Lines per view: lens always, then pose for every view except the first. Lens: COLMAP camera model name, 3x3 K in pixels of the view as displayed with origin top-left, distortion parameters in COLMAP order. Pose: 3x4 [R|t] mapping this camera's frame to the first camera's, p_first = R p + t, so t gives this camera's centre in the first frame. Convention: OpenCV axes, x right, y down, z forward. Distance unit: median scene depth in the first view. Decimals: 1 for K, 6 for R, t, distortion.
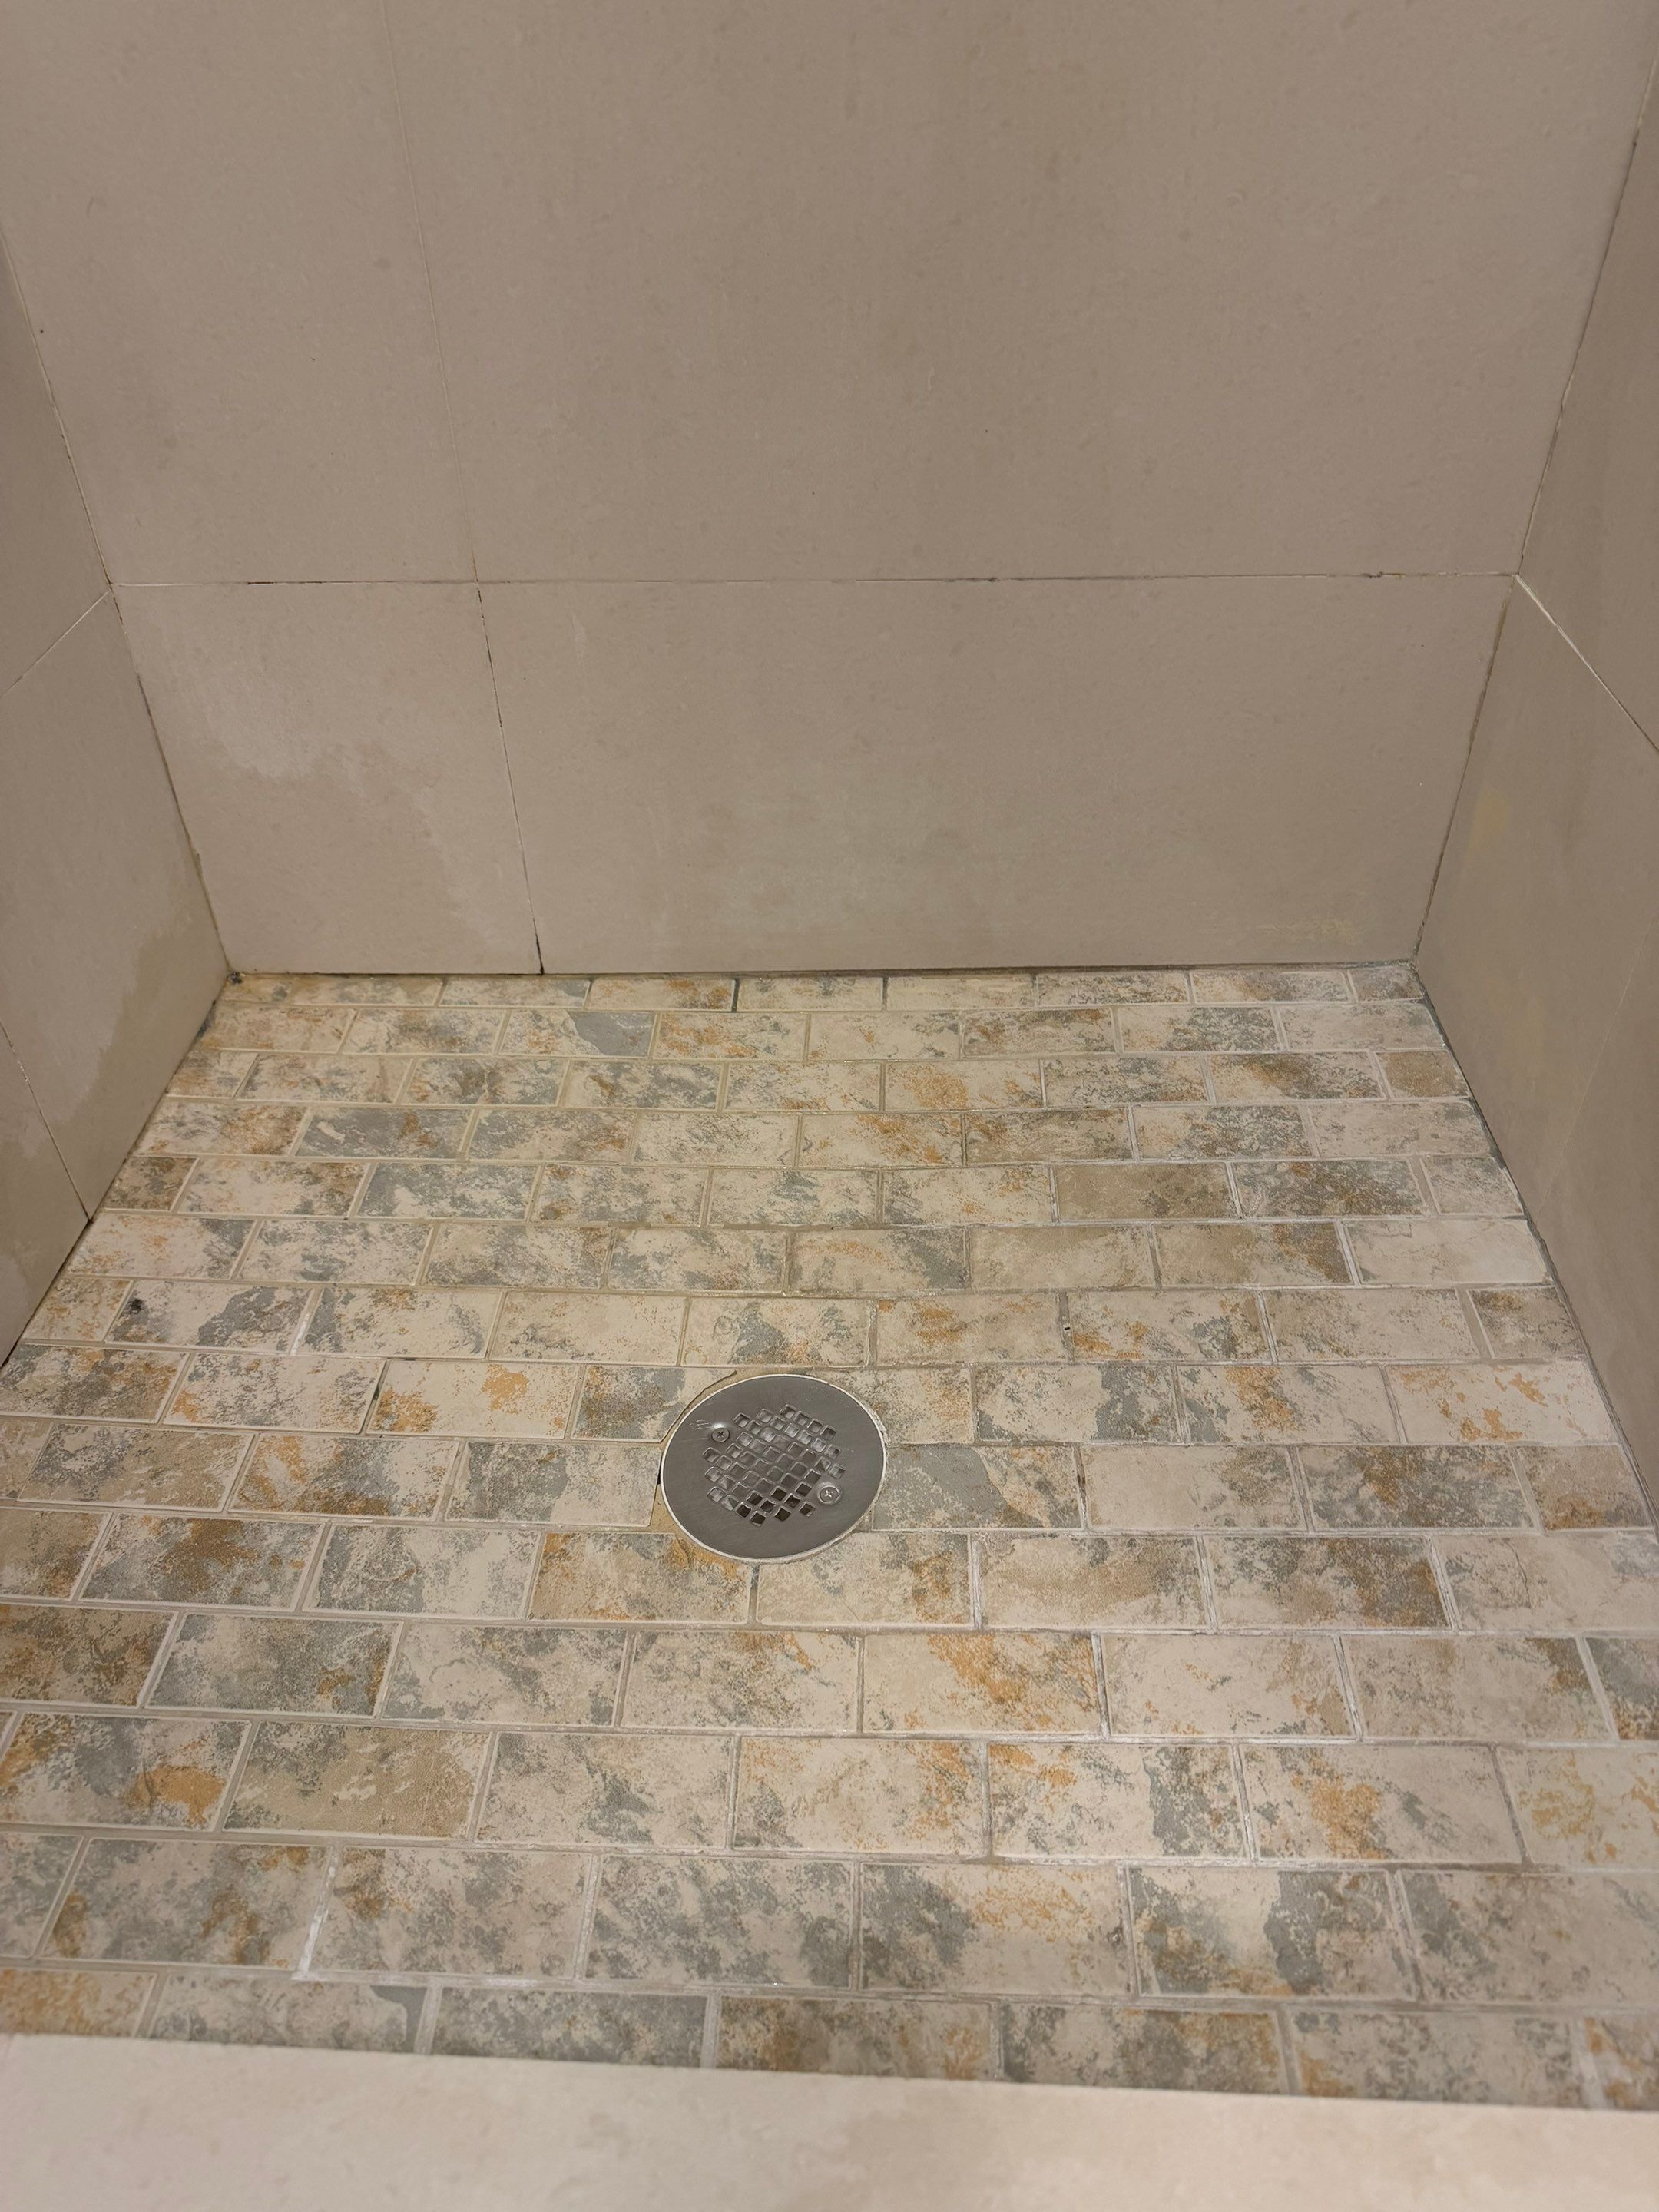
lens RADIAL K [[1566.6, 0, 822.3], [0, 1566.6, 1095.1], [0, 0, 1]] dist [0.065627, -0.098855]
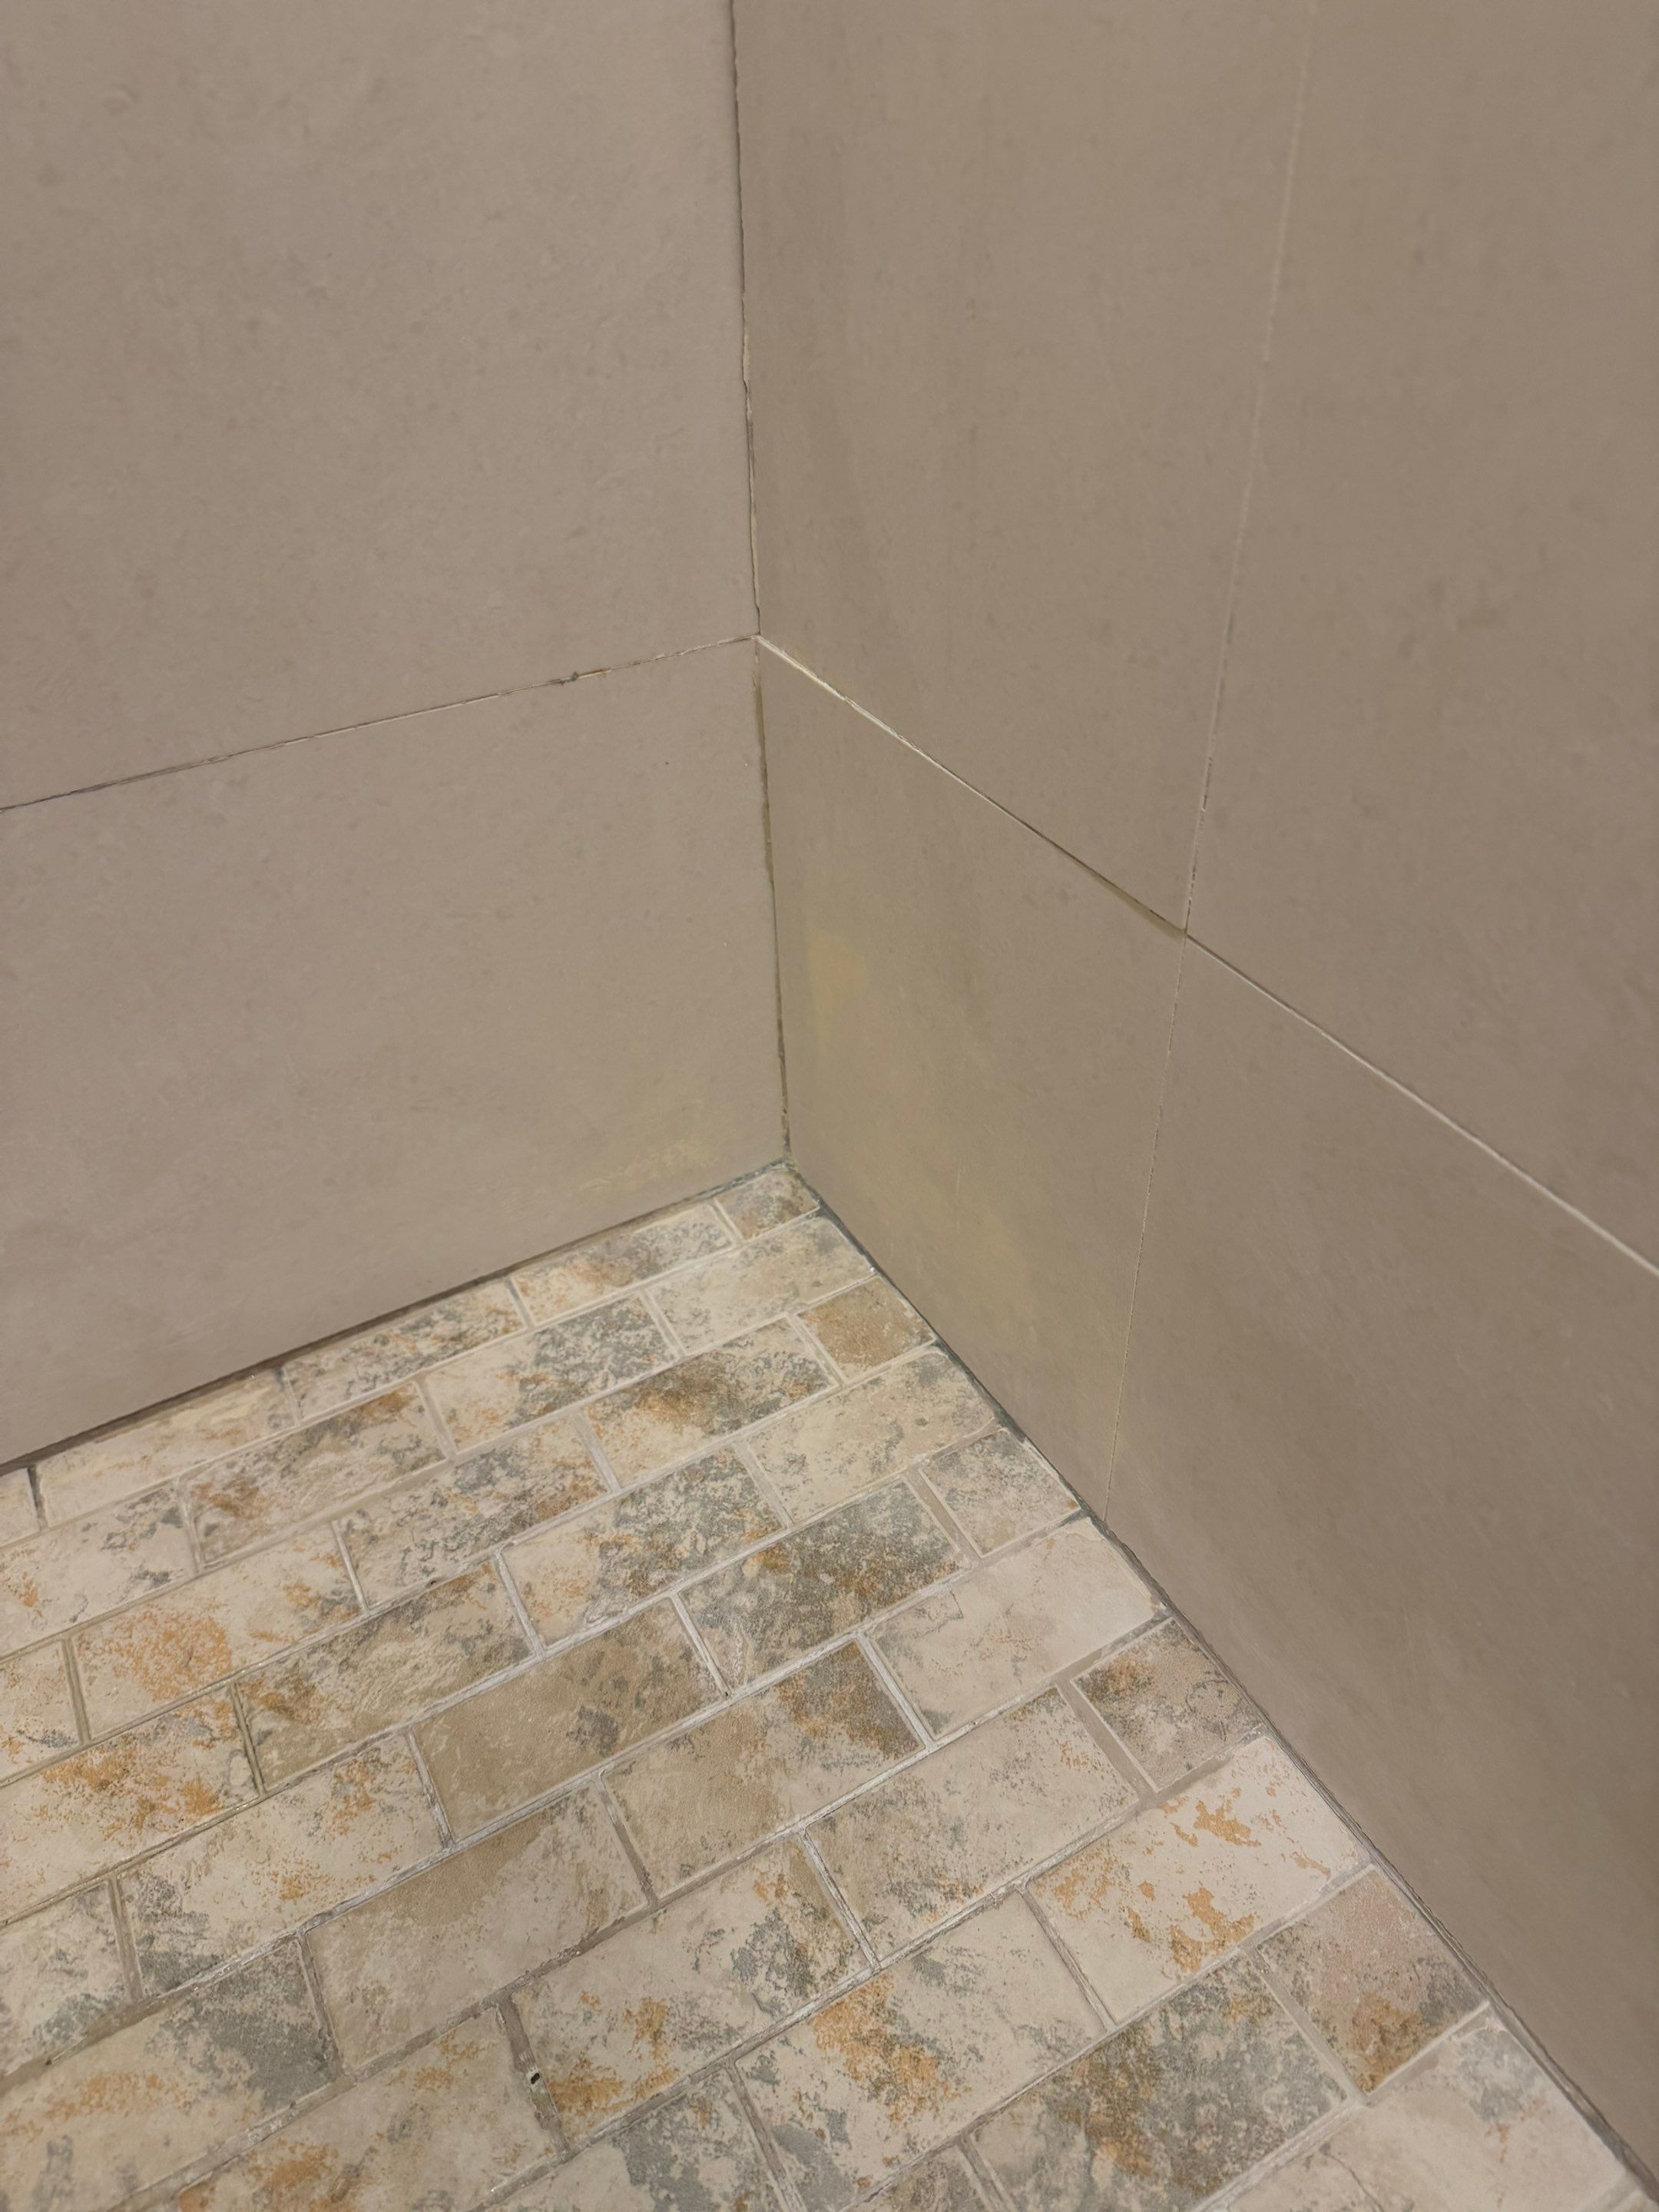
lens RADIAL K [[1579.1, 0, 843.7], [0, 1579.1, 1114.8], [0, 0, 1]] dist [0.031638, -0.053114]
pose [[0.852275, -0.322244, 0.412051, 0.123019], [0.334658, 0.941314, 0.043955, -0.155182], [-0.402033, 0.100434, 0.910100, 0.391977]]
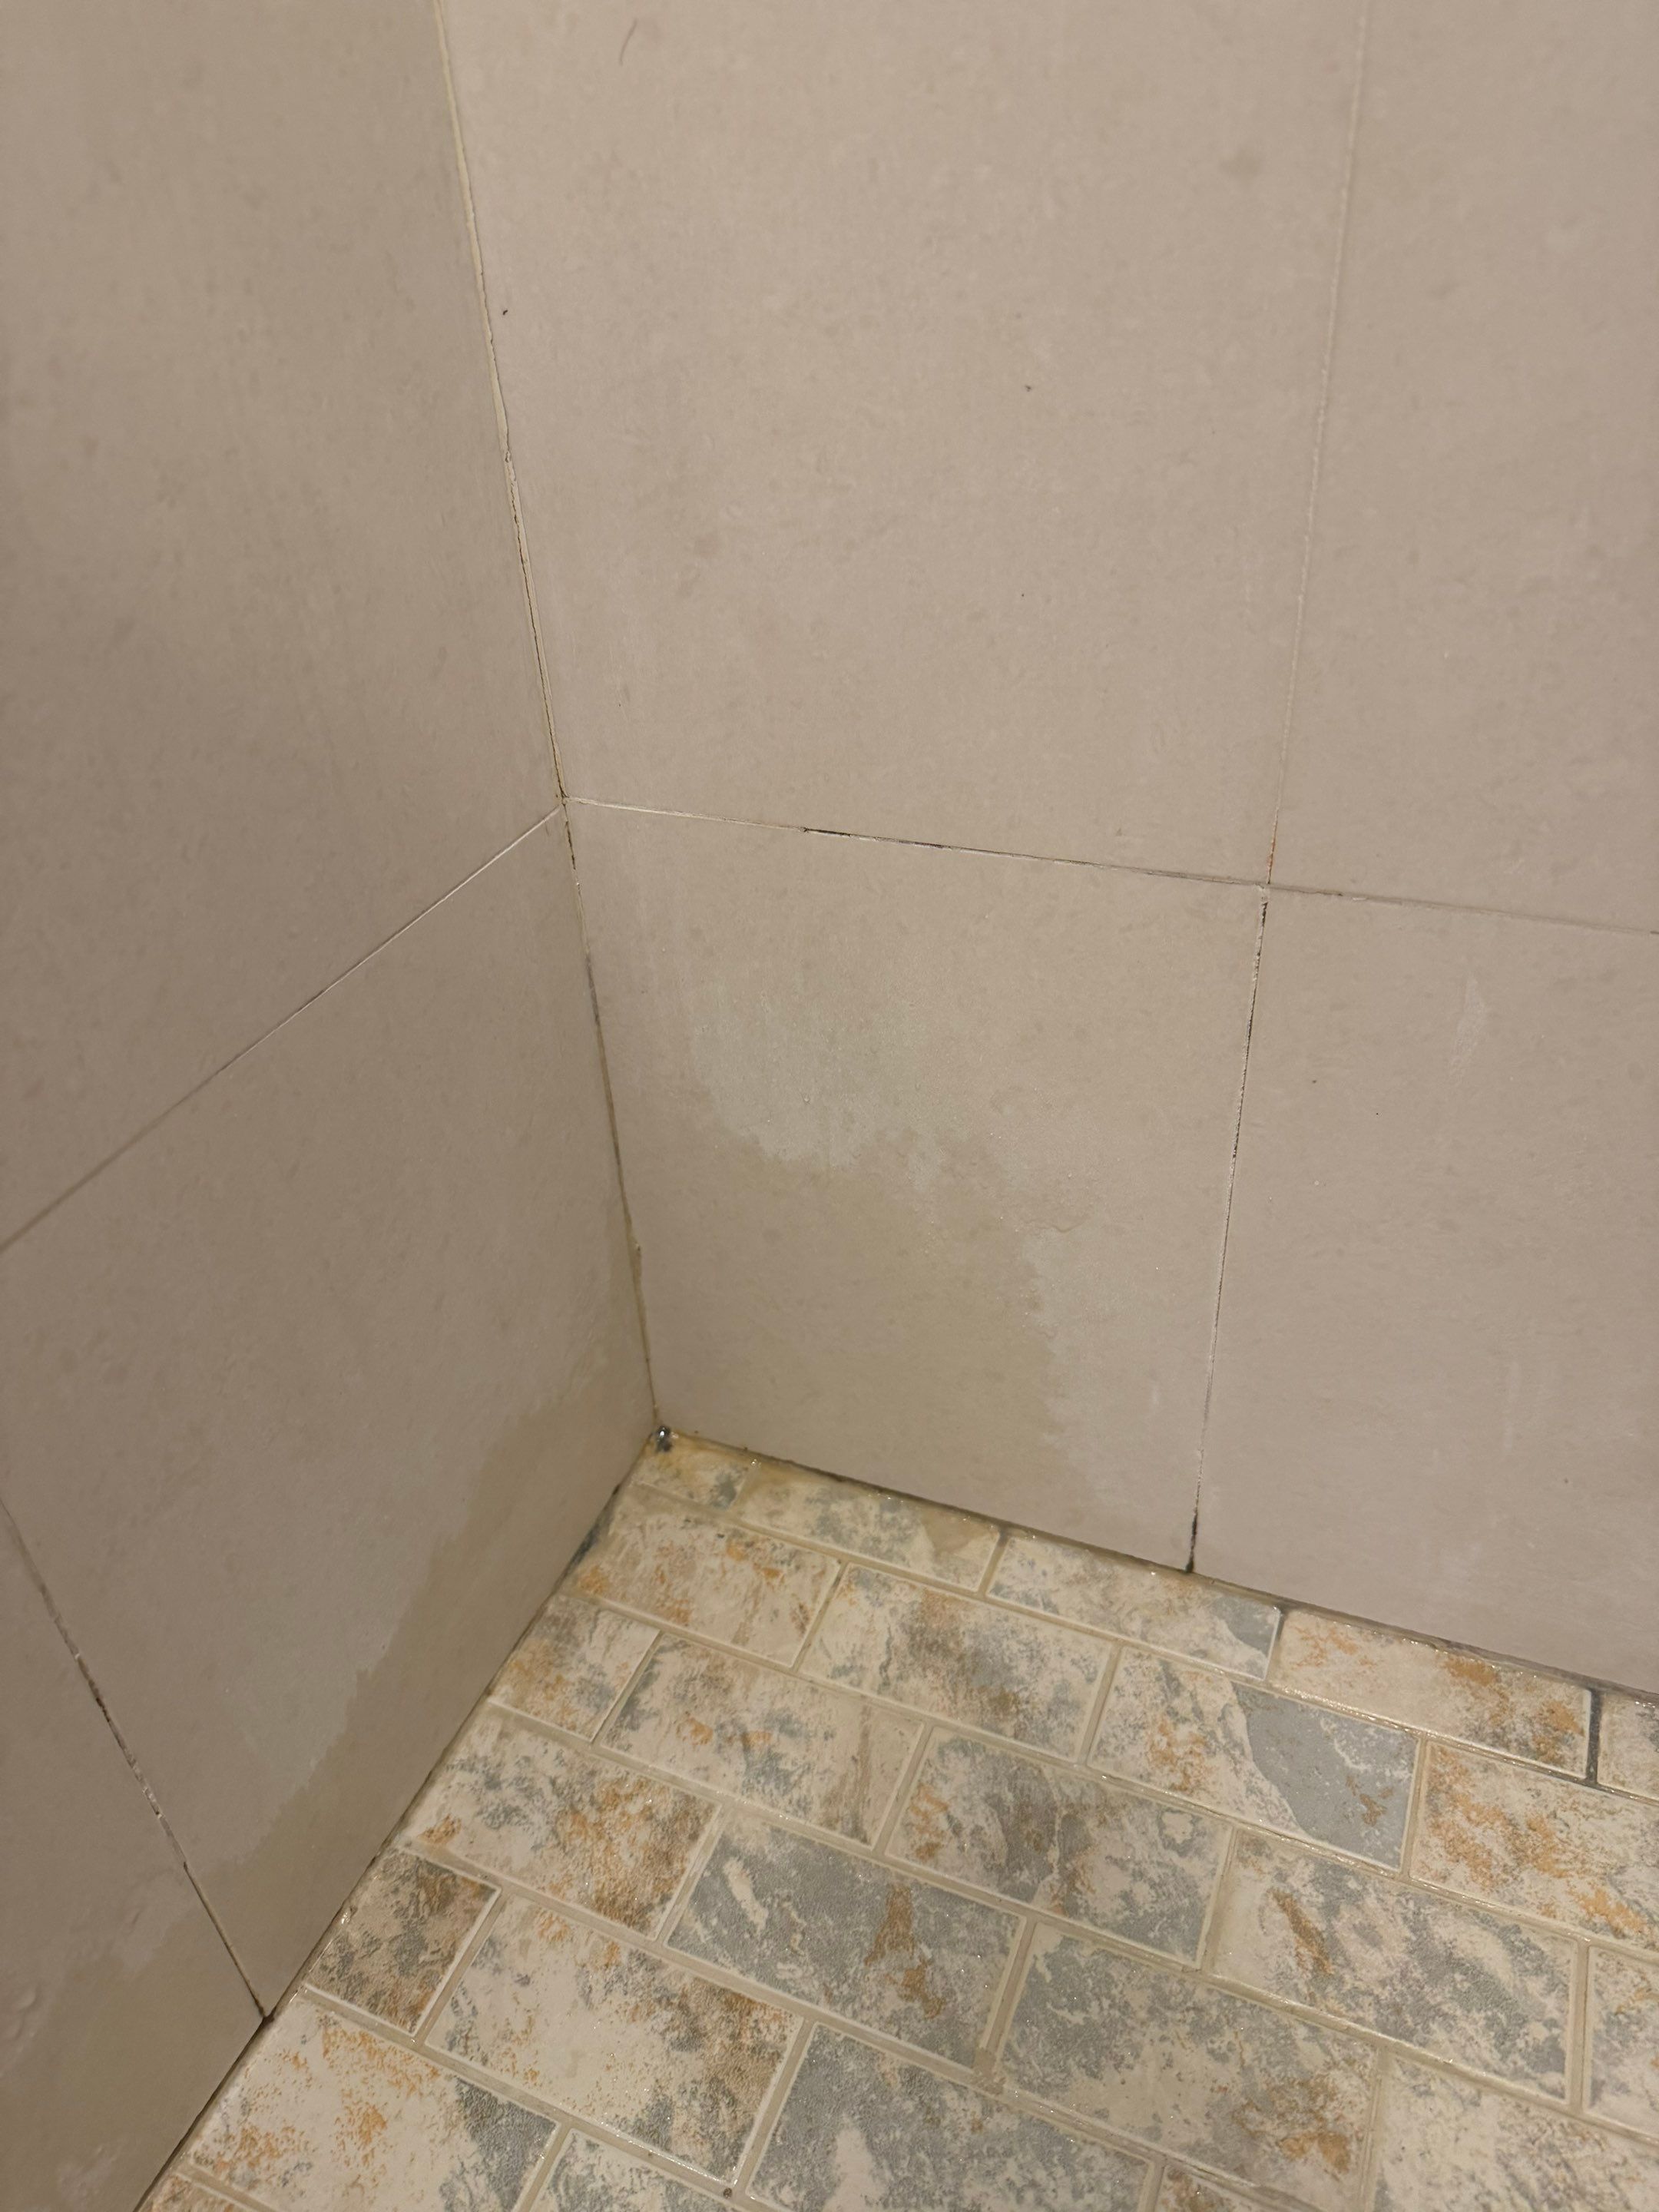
lens RADIAL K [[1566.6, 0, 809.0], [0, 1566.6, 1107.3], [0, 0, 1]] dist [0.065627, -0.098855]
pose [[0.934456, 0.174914, -0.310158, -0.202545], [-0.194307, 0.980402, -0.032515, -0.235725], [0.298392, 0.090650, 0.950129, 0.566214]]
